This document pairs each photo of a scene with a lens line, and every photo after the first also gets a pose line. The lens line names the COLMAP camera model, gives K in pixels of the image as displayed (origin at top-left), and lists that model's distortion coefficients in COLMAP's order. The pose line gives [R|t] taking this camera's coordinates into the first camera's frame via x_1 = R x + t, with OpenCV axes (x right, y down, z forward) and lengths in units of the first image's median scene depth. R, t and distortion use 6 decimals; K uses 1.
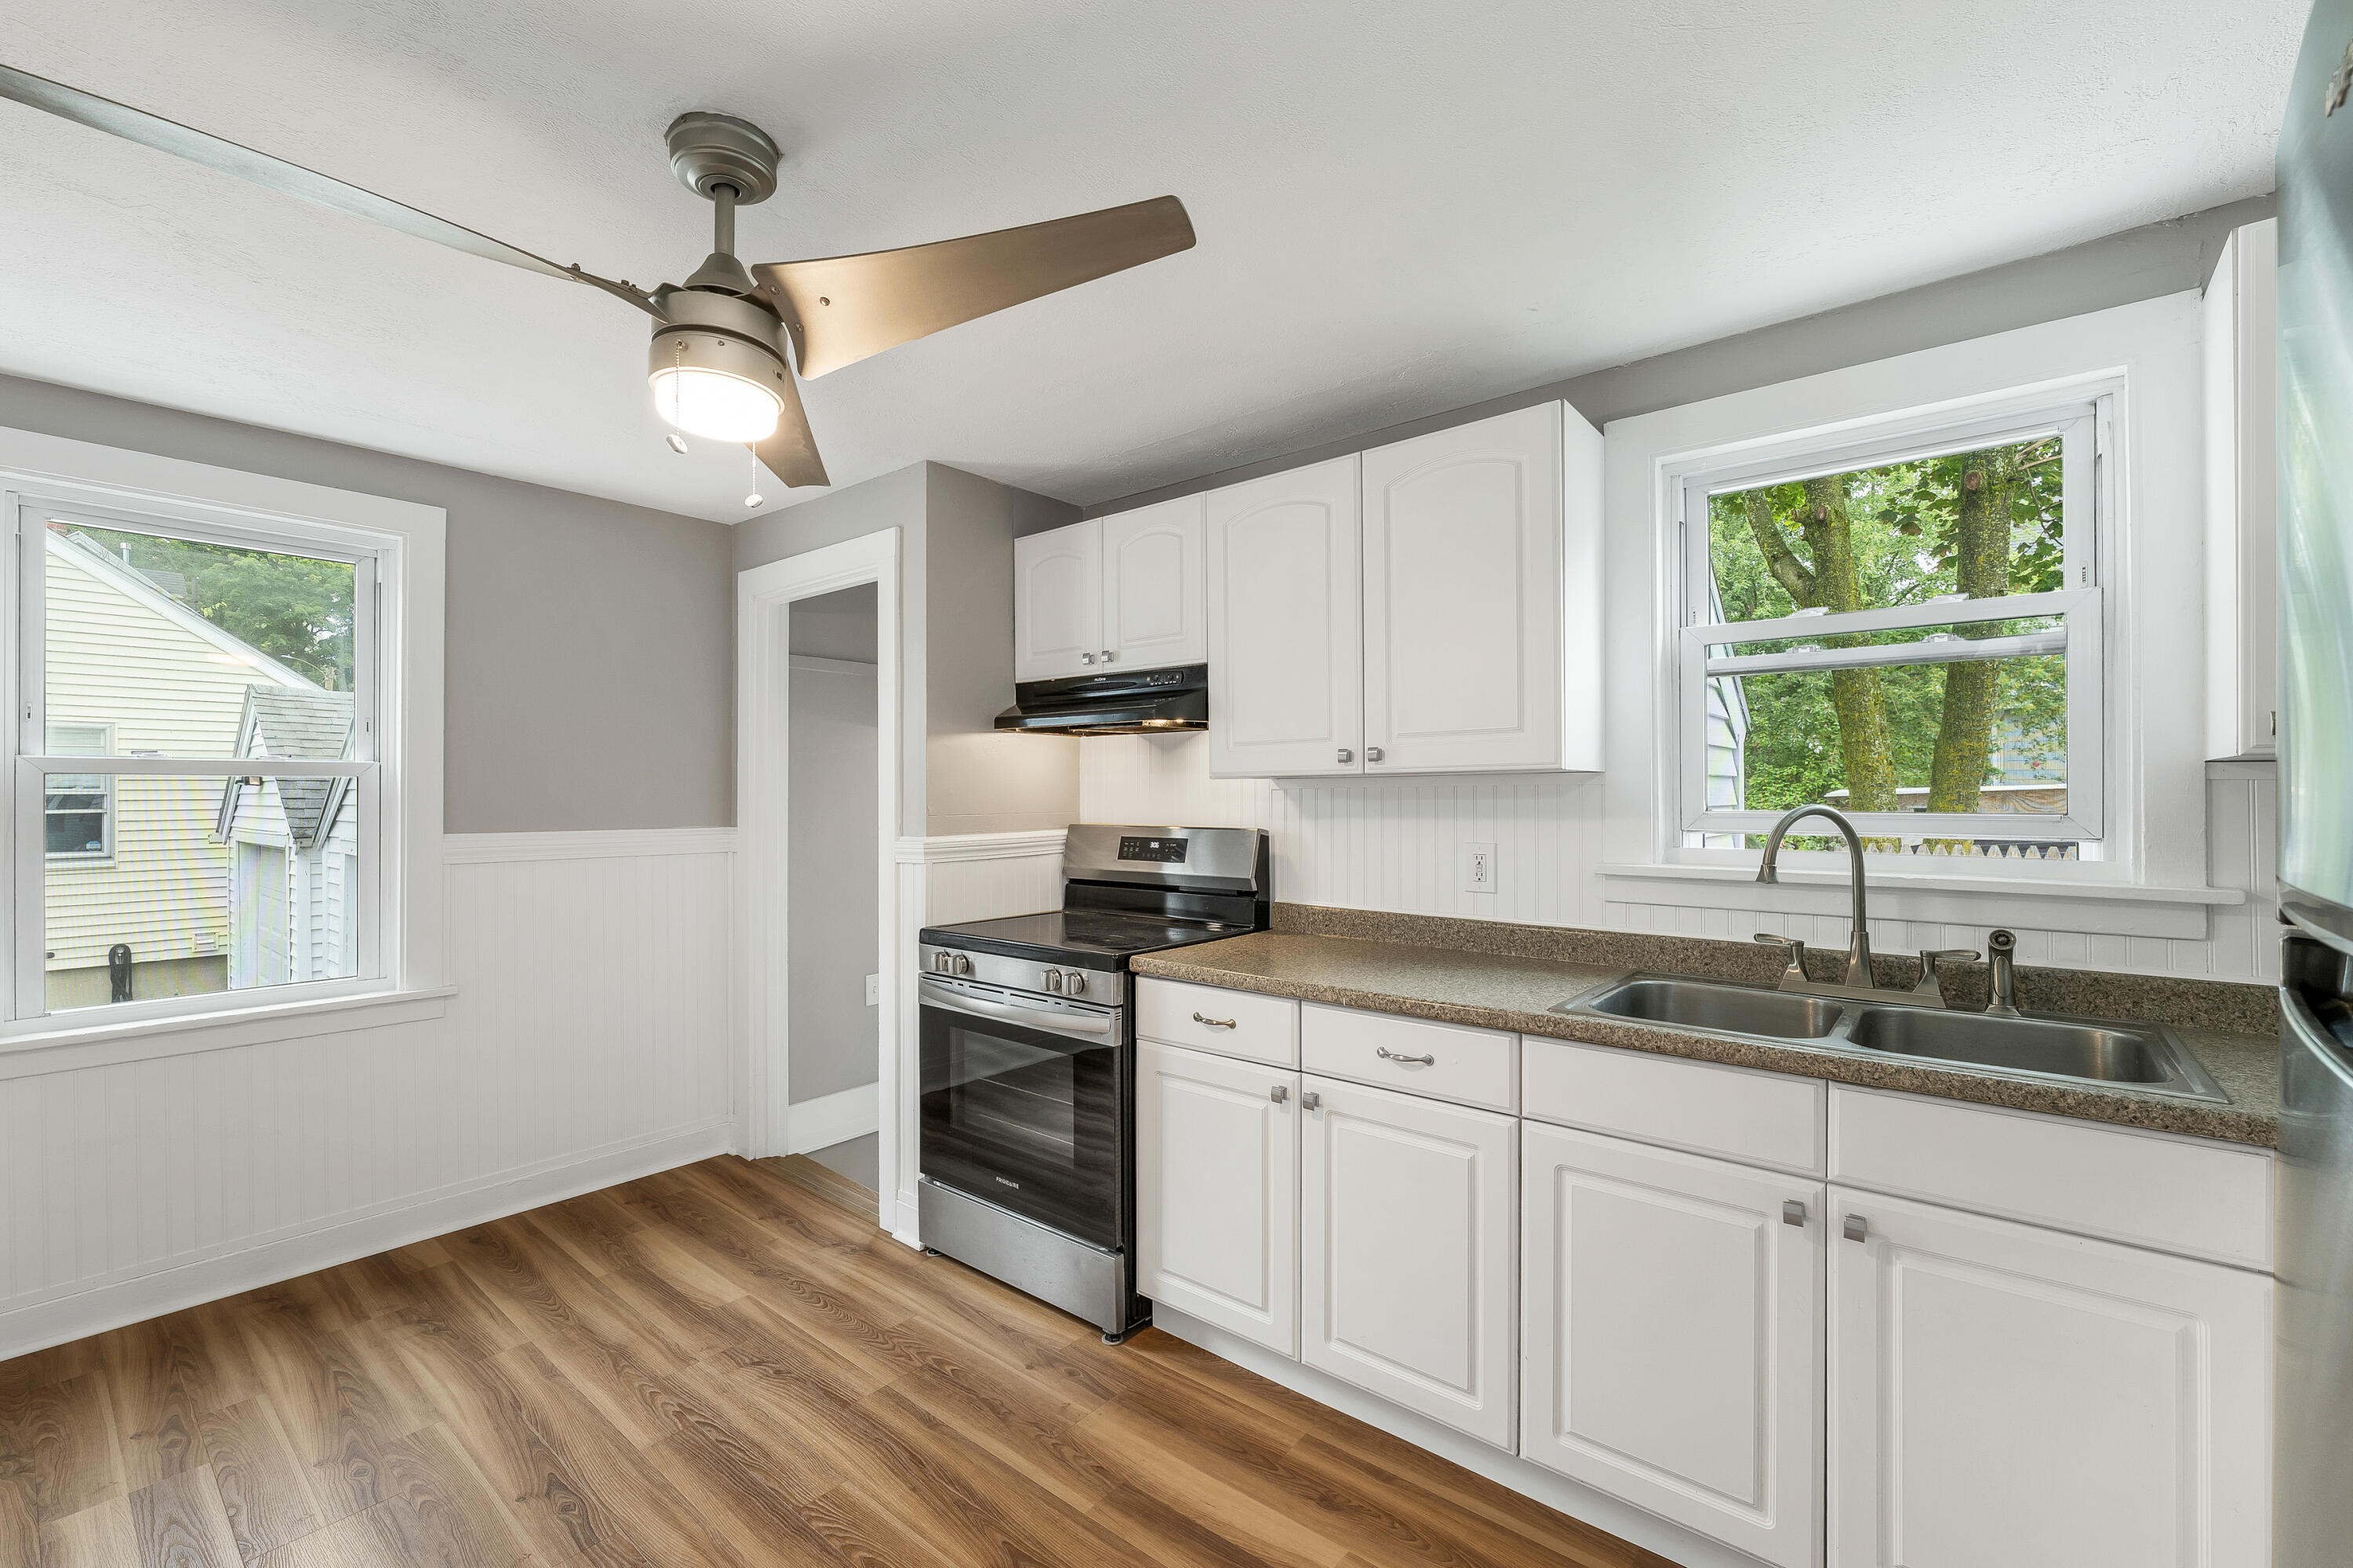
lens RADIAL K [[977.1, 0, 1171.1], [0, 977.1, 788.8], [0, 0, 1]] dist [-0.000705, -0.000249]
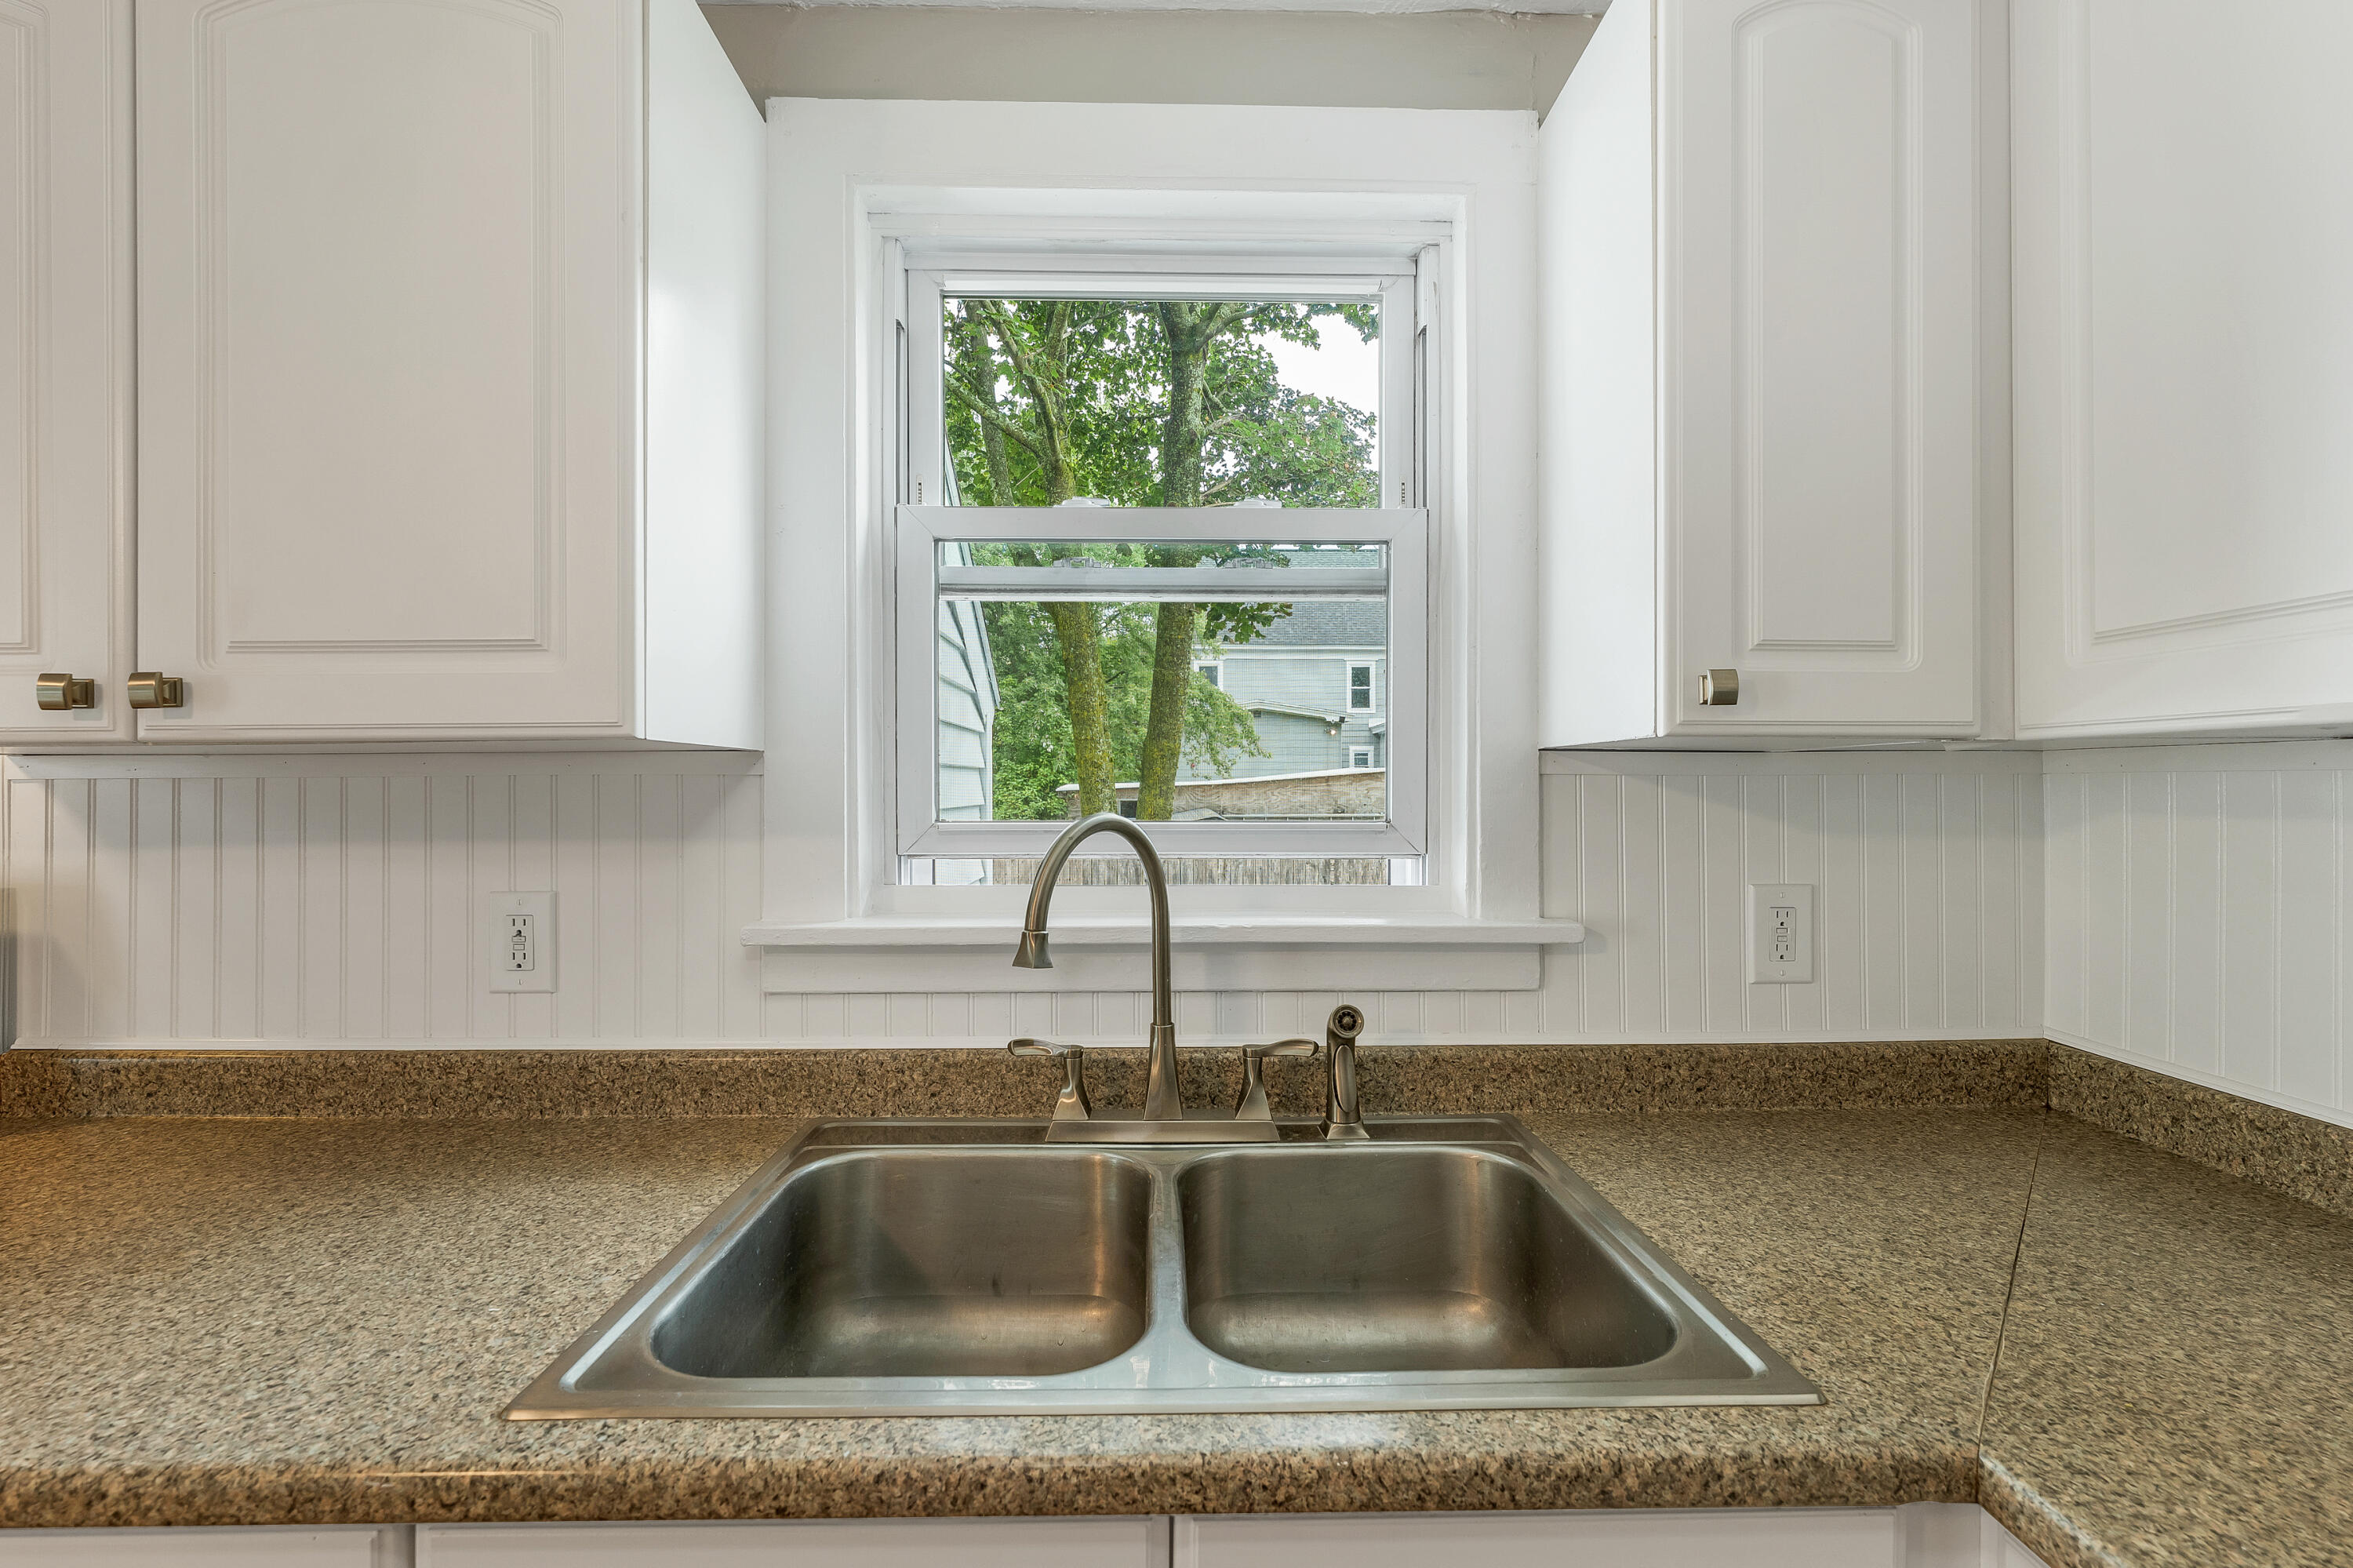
lens RADIAL K [[977.1, 0, 1171.1], [0, 977.1, 788.8], [0, 0, 1]] dist [-0.000705, -0.000249]
pose [[0.756810, 0.000284, 0.653635, 0.254636], [-0.004457, 0.999979, 0.004726, -0.000066], [-0.653620, -0.006490, 0.756795, 0.436218]]
